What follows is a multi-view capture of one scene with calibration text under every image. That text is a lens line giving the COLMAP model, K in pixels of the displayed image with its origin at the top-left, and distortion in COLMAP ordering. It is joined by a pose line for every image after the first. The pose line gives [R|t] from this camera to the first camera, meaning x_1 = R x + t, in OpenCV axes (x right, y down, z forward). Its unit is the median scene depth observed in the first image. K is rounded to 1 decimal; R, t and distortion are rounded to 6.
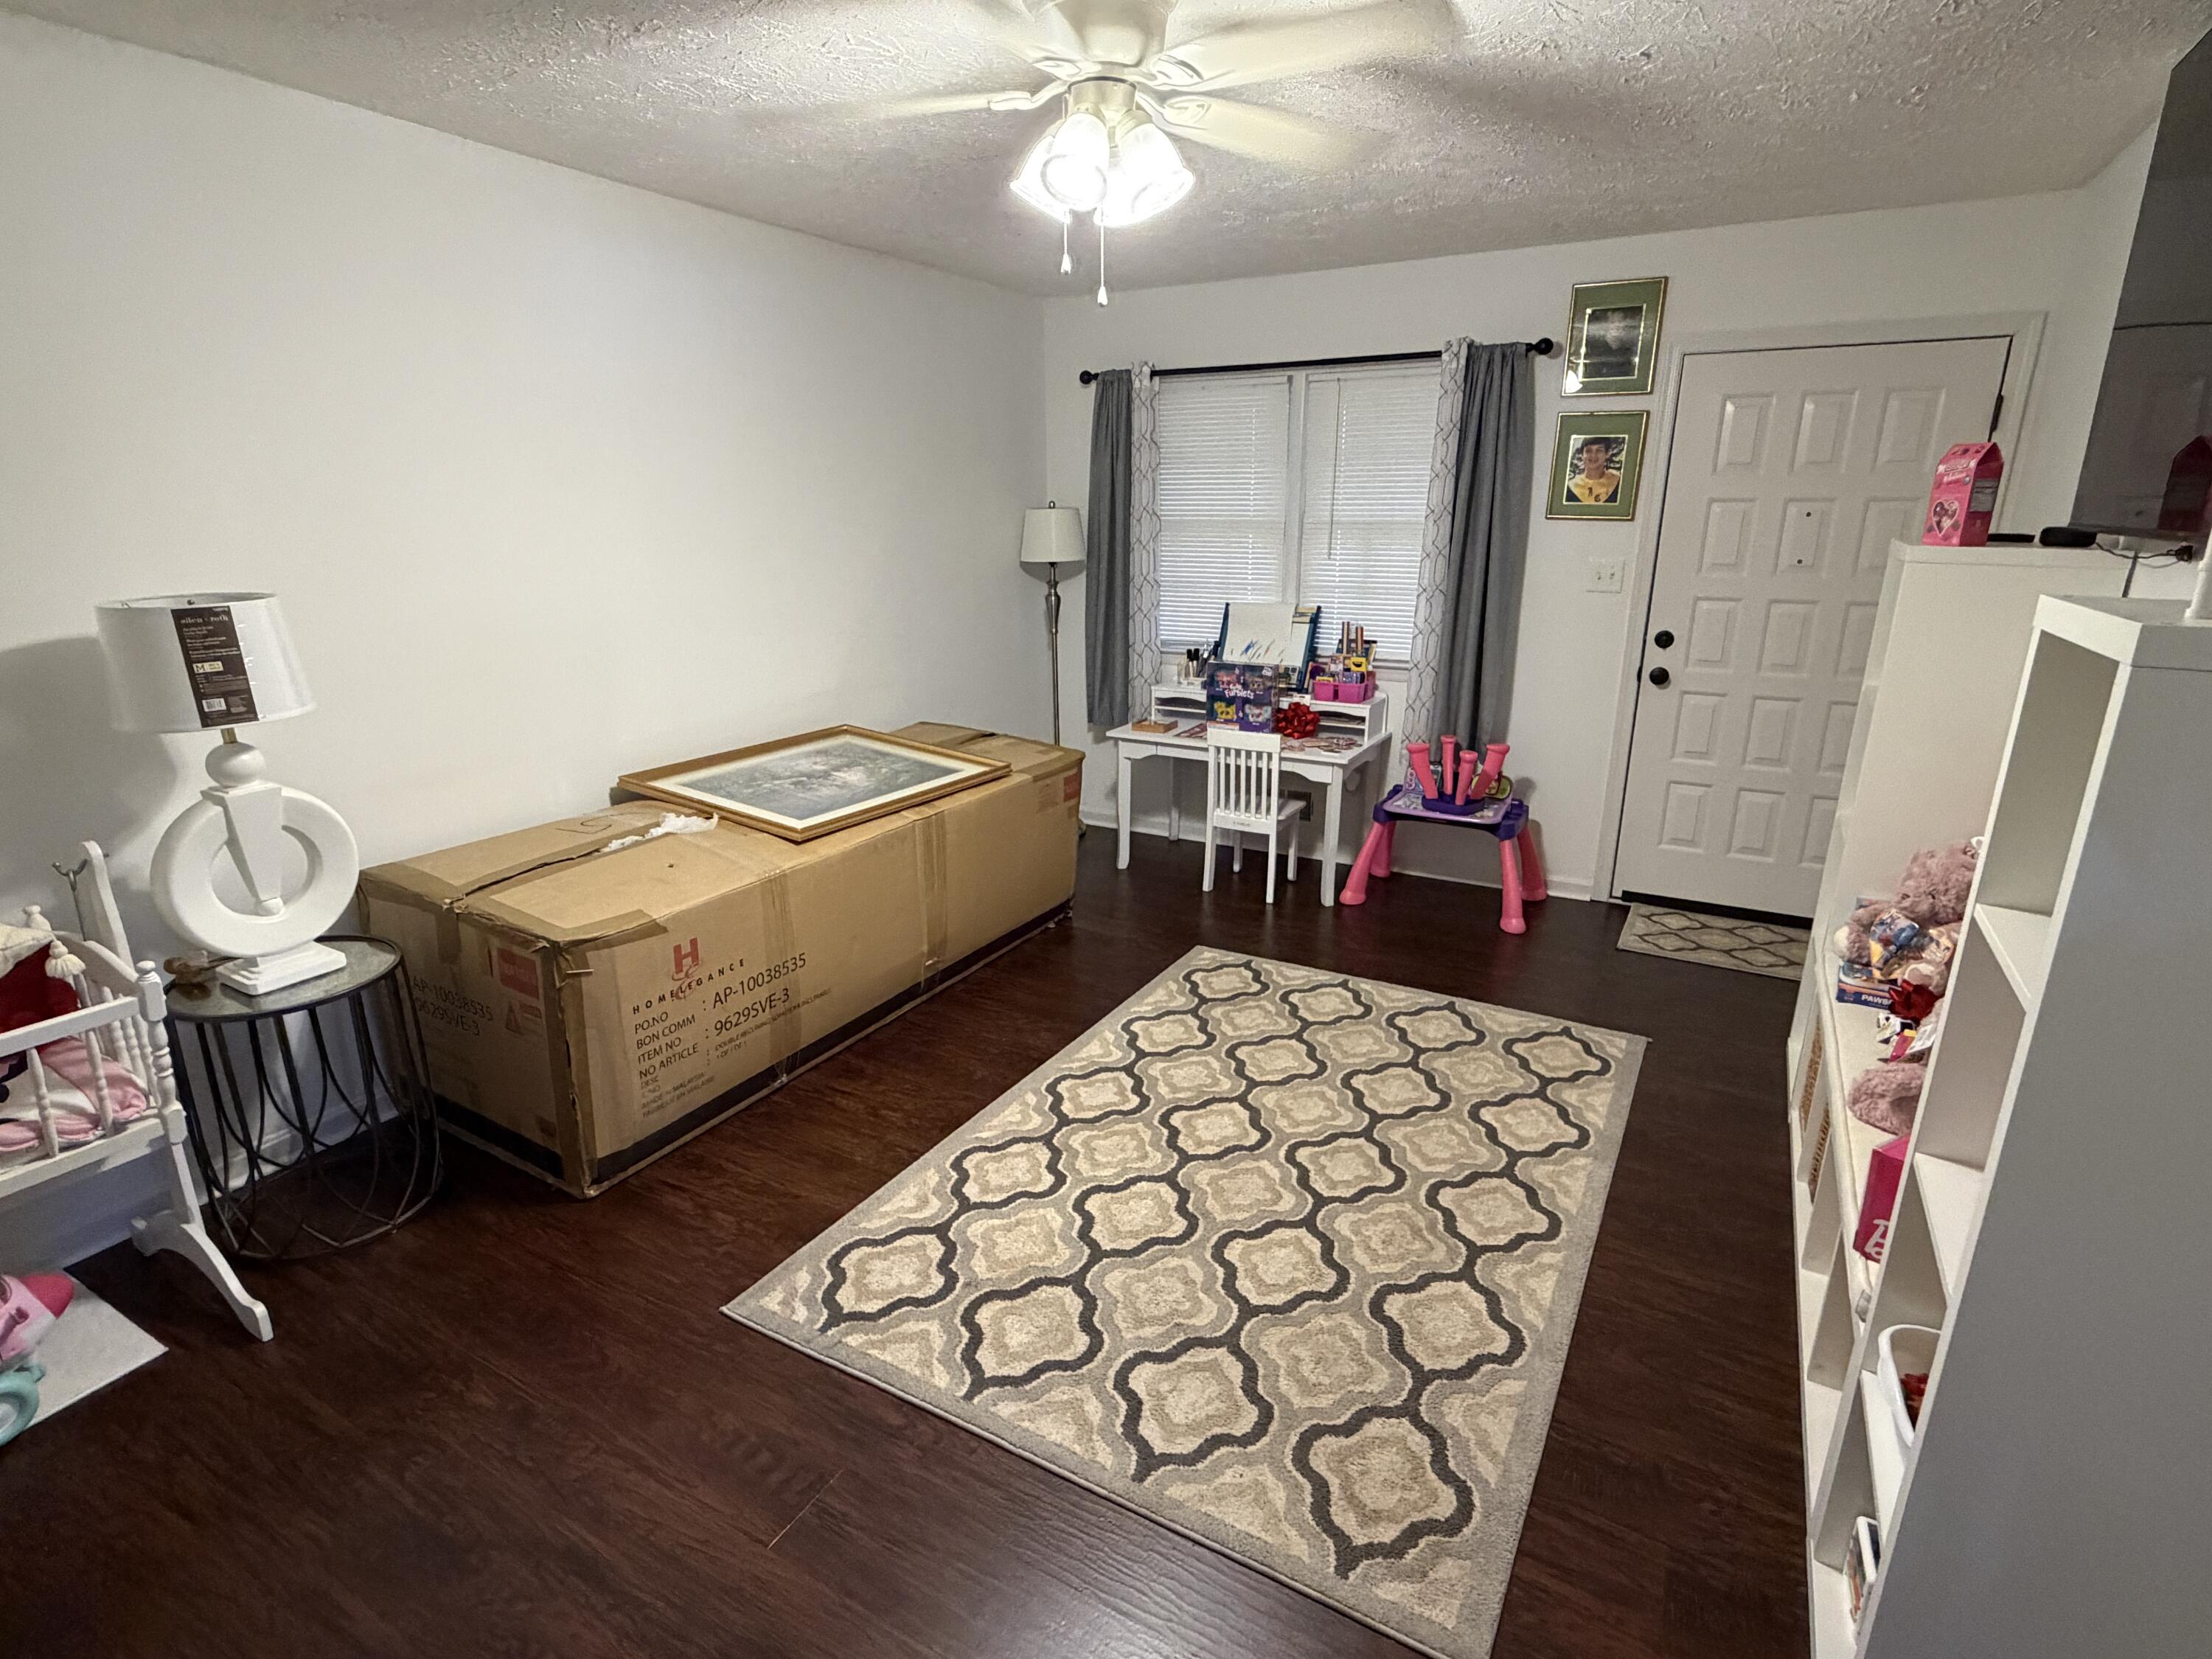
lens RADIAL K [[1107.9, 0, 1108.3], [0, 1107.9, 823.3], [0, 0, 1]] dist [0.001835, 0.000105]
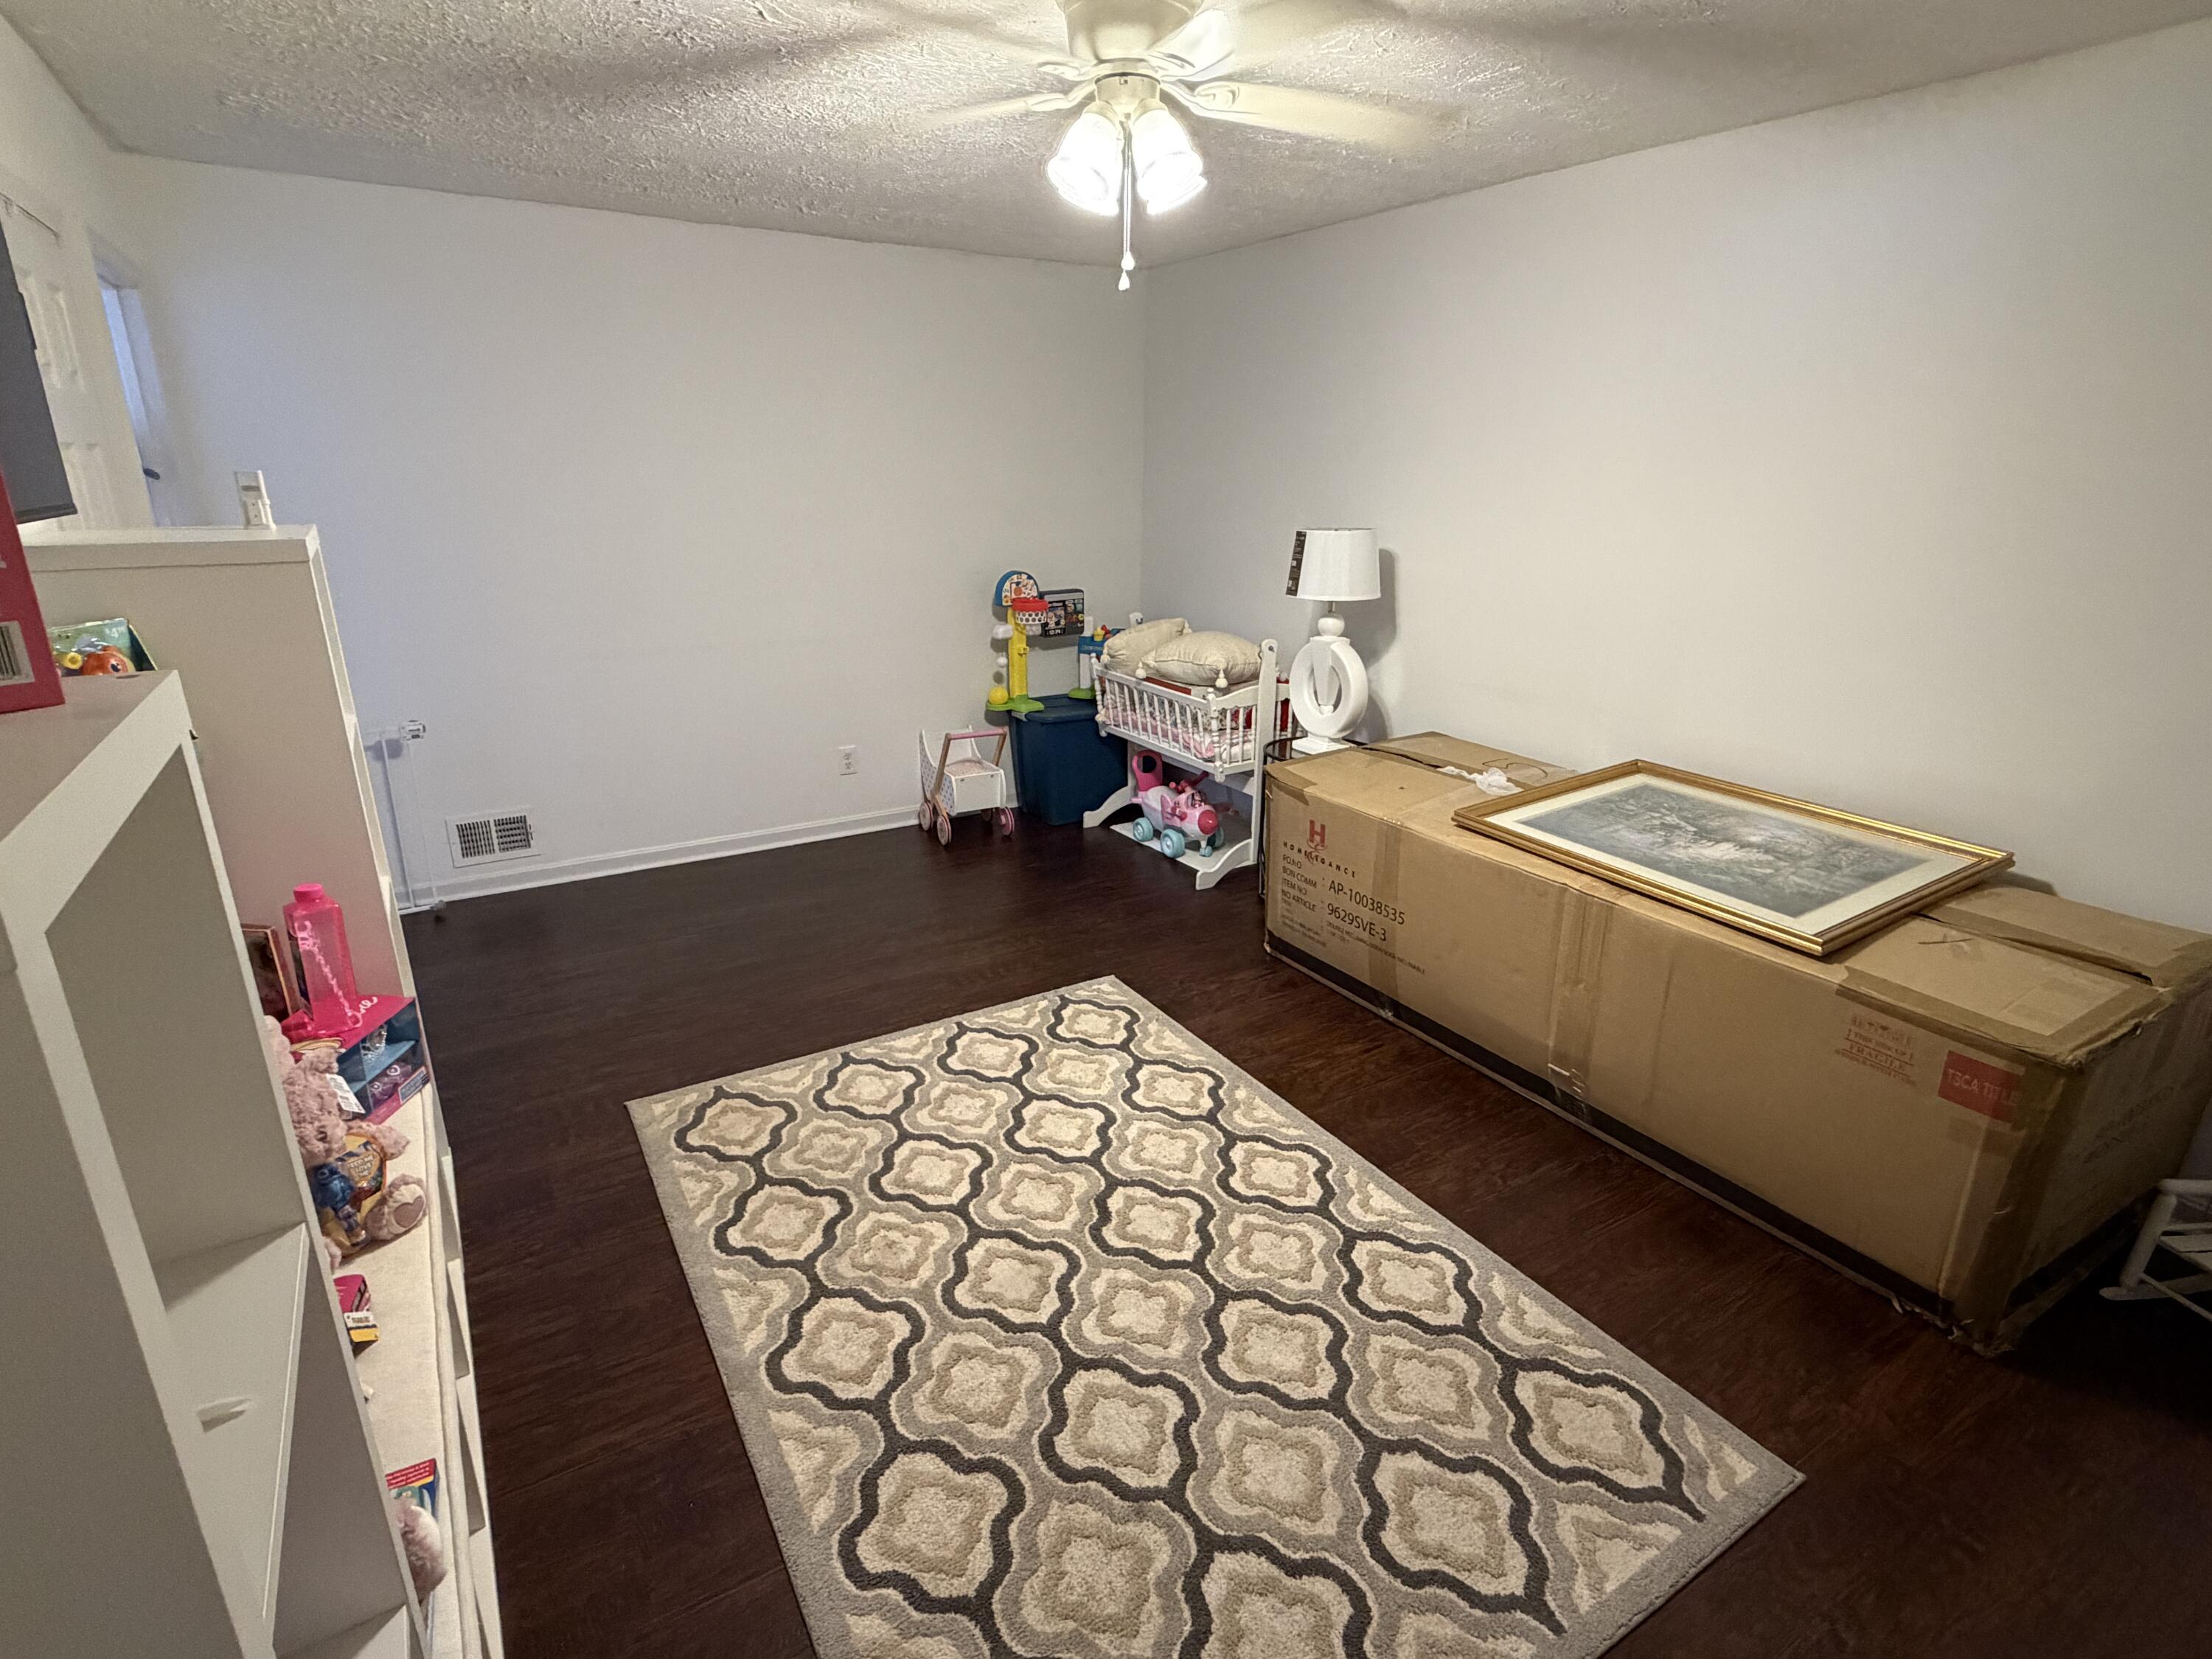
lens RADIAL K [[1107.9, 0, 1105.7], [0, 1107.9, 837.3], [0, 0, 1]] dist [0.001835, 0.000105]
pose [[-0.477684, 0.276571, -0.833862, 0.802710], [-0.256037, 0.864126, 0.433281, -0.367530], [0.840395, 0.420471, -0.341967, 1.232432]]
